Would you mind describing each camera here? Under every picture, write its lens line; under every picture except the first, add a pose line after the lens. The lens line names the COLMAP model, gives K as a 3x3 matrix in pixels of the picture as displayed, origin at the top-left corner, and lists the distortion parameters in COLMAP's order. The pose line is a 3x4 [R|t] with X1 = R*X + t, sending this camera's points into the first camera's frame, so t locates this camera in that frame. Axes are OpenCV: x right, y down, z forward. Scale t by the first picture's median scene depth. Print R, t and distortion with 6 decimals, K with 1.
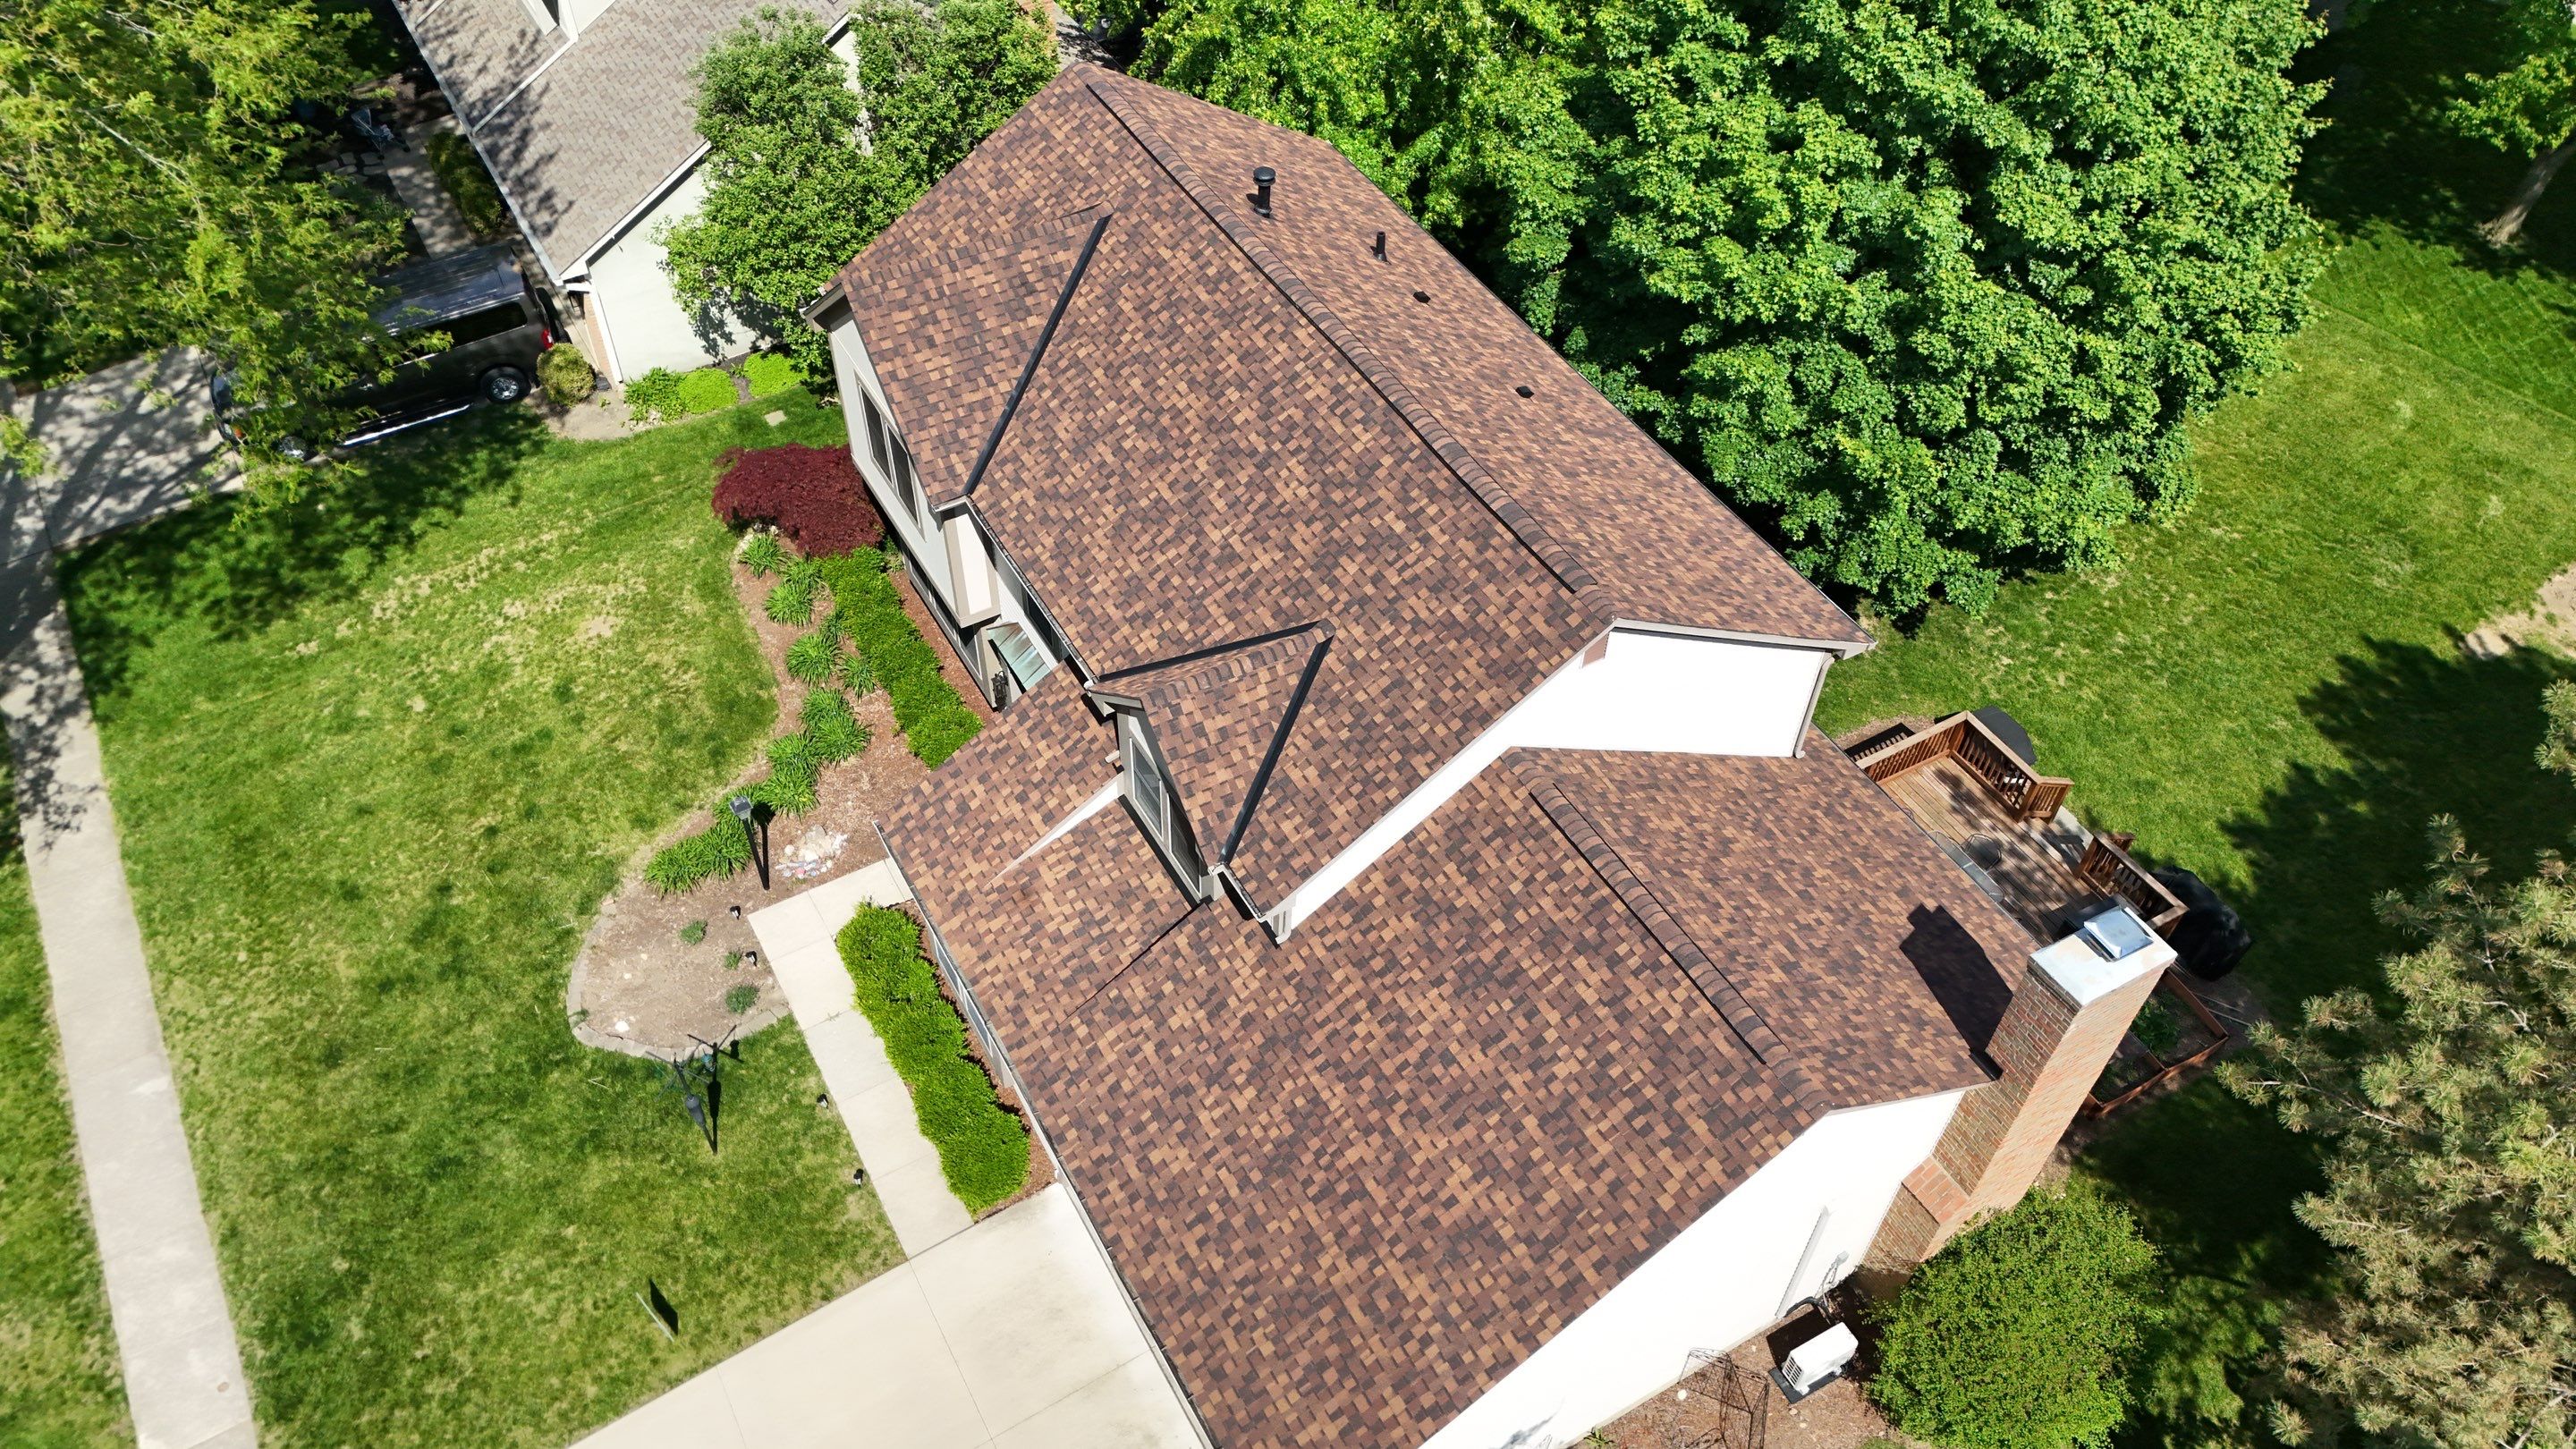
lens RADIAL K [[1890.8, 0, 1271.3], [0, 1890.8, 718.8], [0, 0, 1]] dist [0.074268, -0.074171]
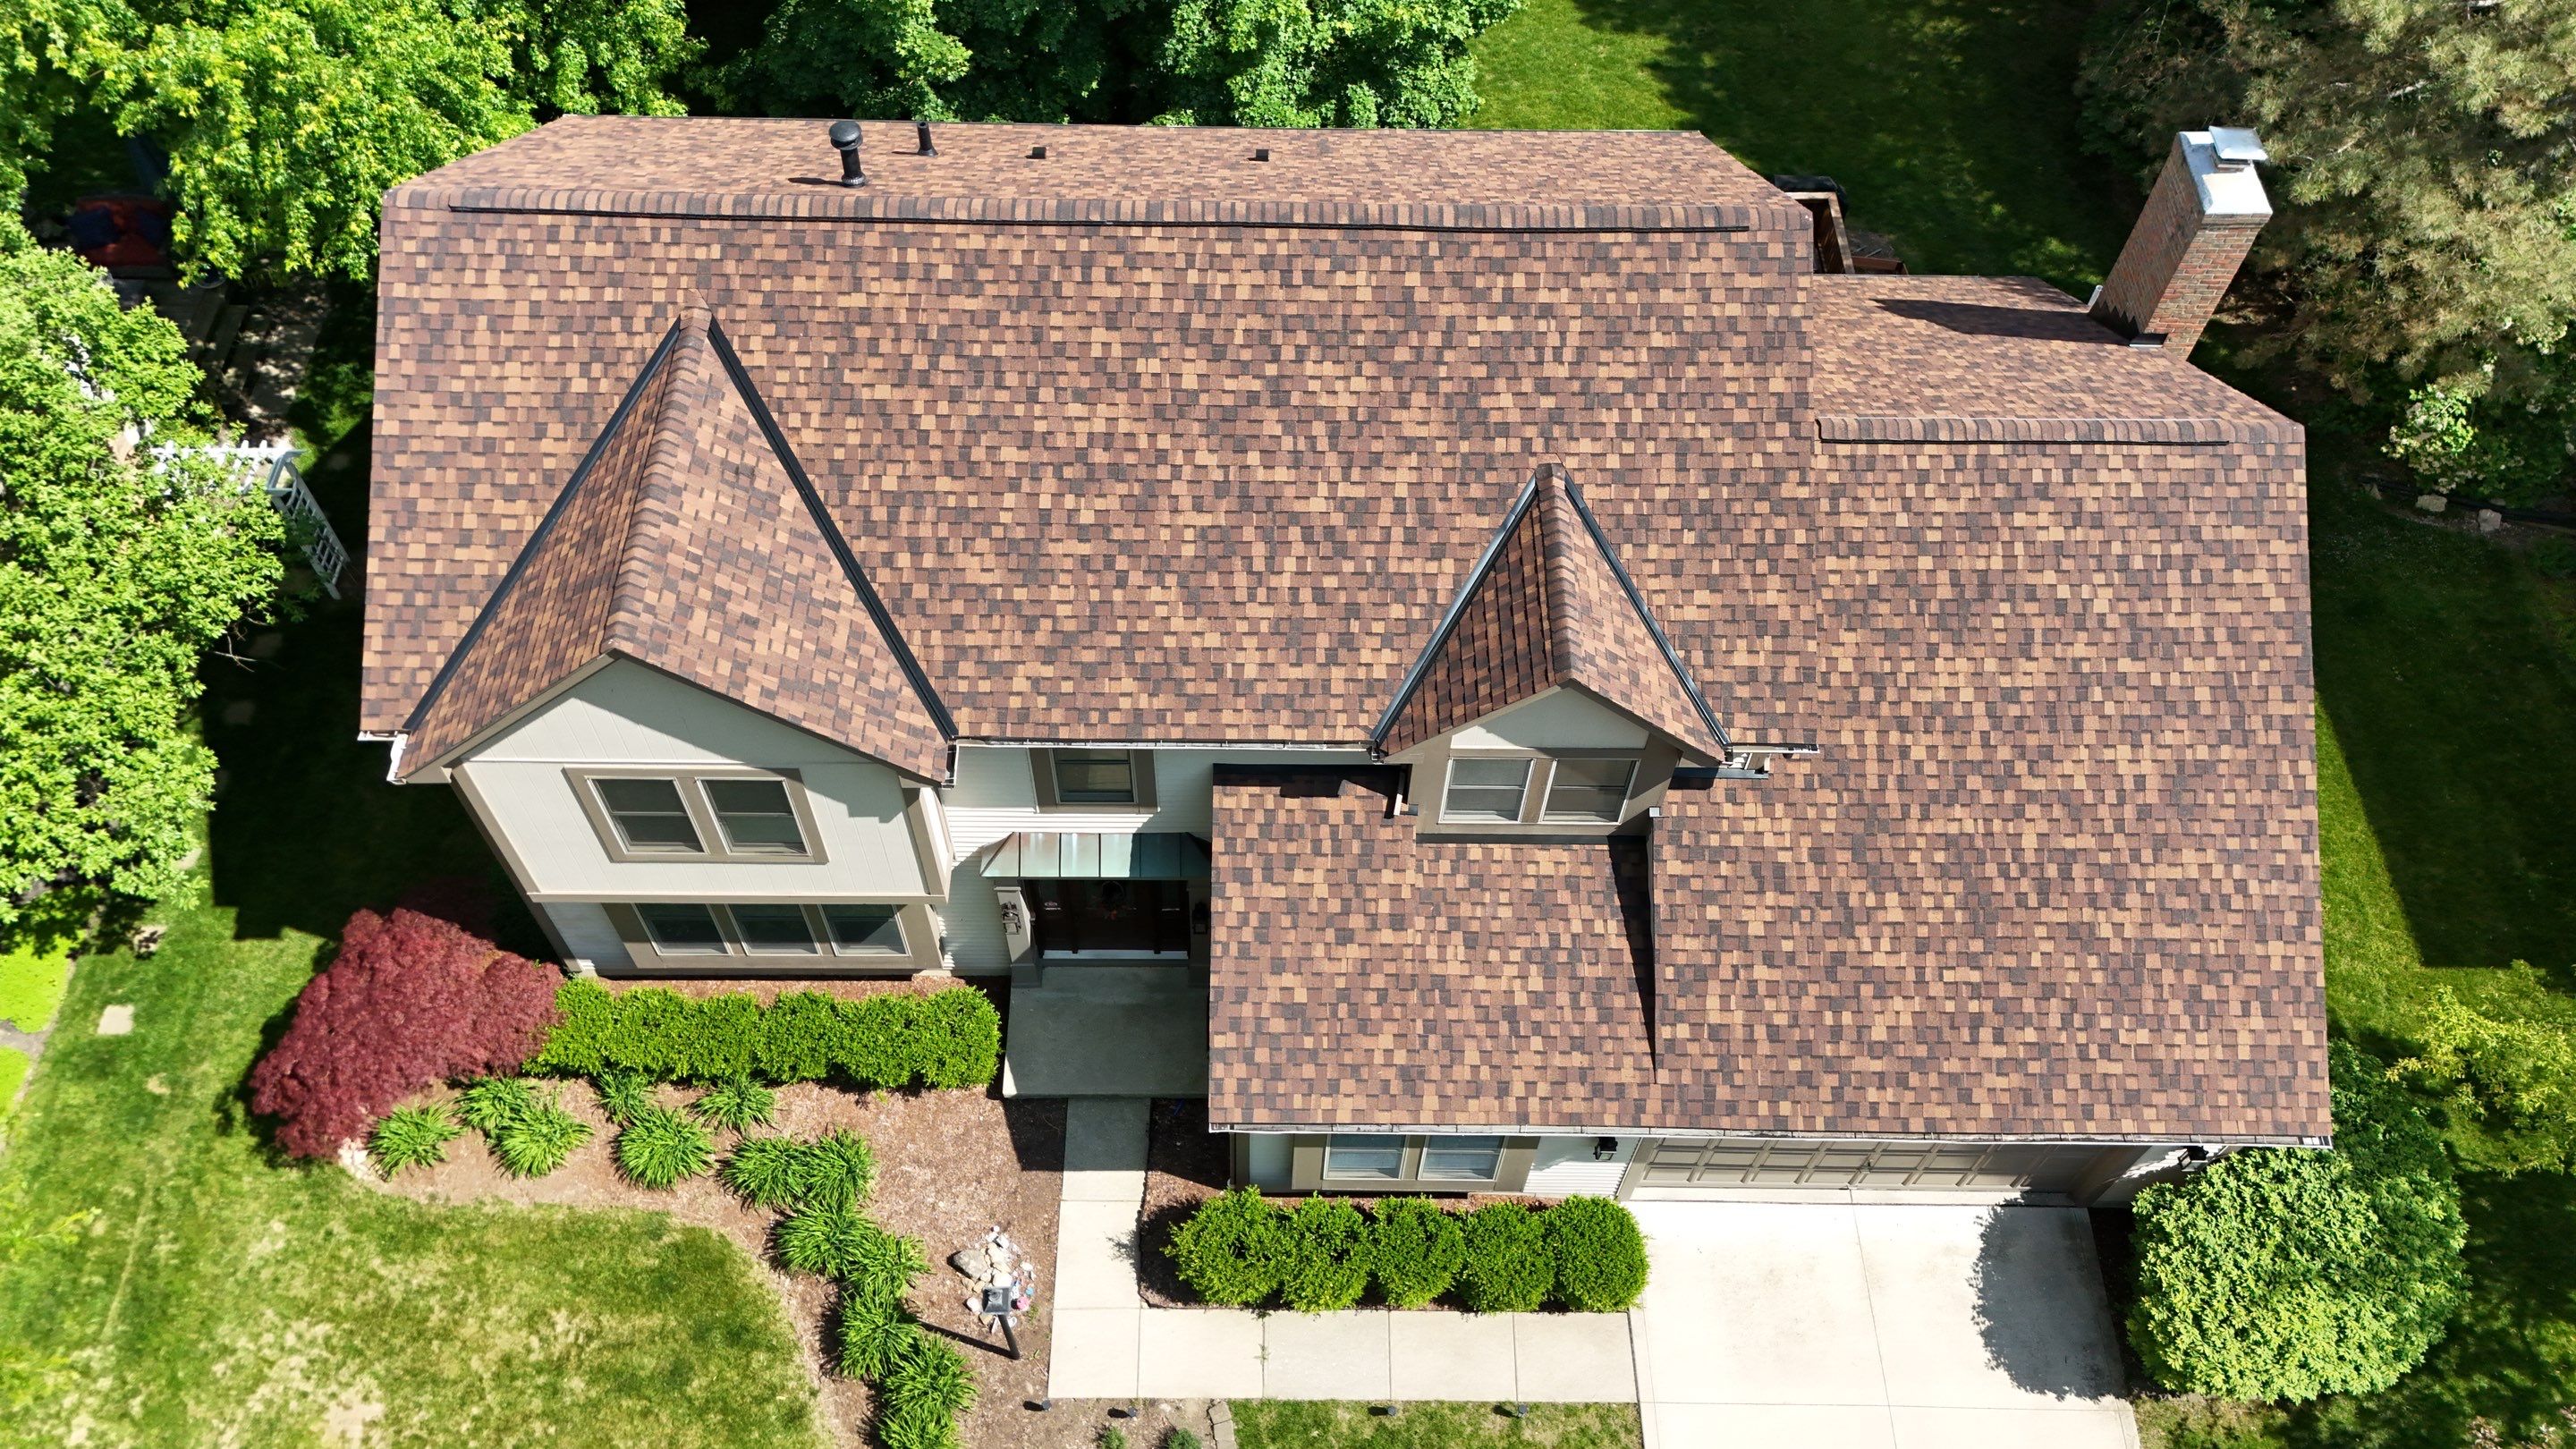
lens RADIAL K [[1890.8, 0, 1274.2], [0, 1890.8, 721.1], [0, 0, 1]] dist [0.074268, -0.074171]
pose [[0.495648, -0.719146, 0.486992, -0.448222], [0.634631, 0.682678, 0.362207, -0.307936], [-0.592939, 0.129533, 0.794761, 0.392481]]
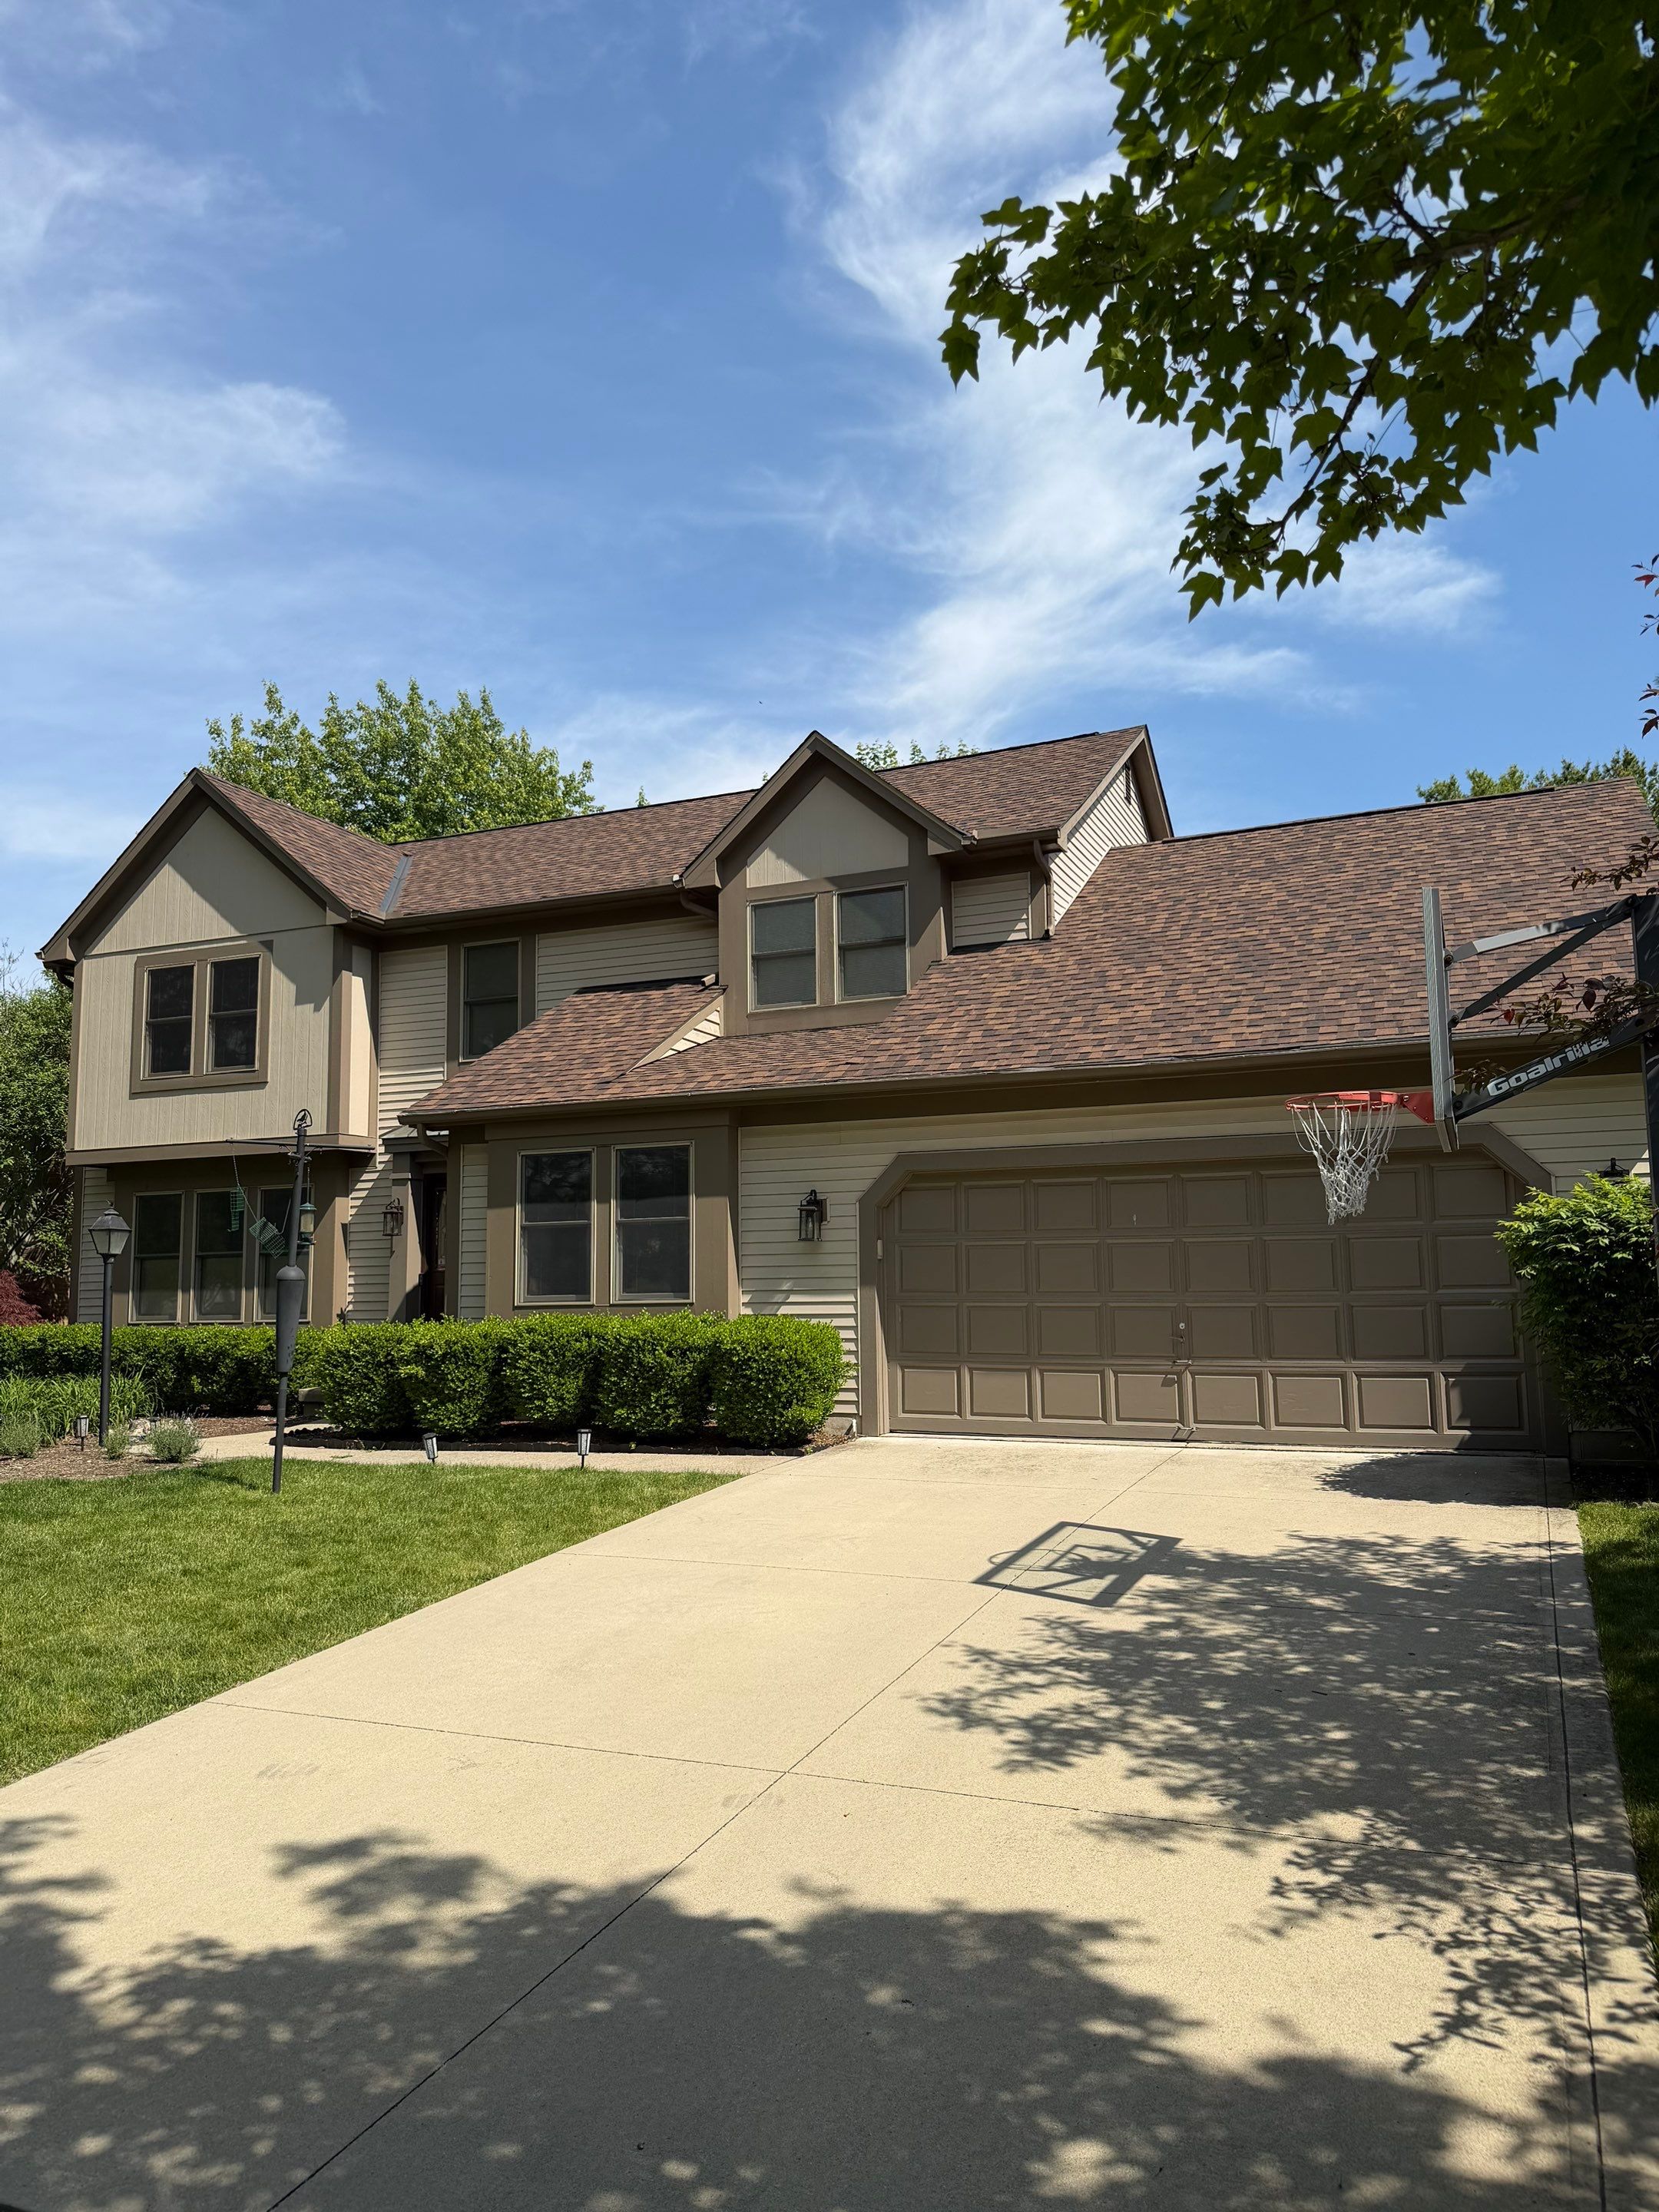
lens RADIAL K [[1561.9, 0, 826.4], [0, 1561.9, 1122.4], [0, 0, 1]] dist [0.067285, -0.036480]
pose [[0.798111, 0.046153, 0.600740, -0.440240], [0.458953, 0.599416, -0.655792, 0.518388], [-0.390360, 0.799106, 0.457218, 0.689556]]
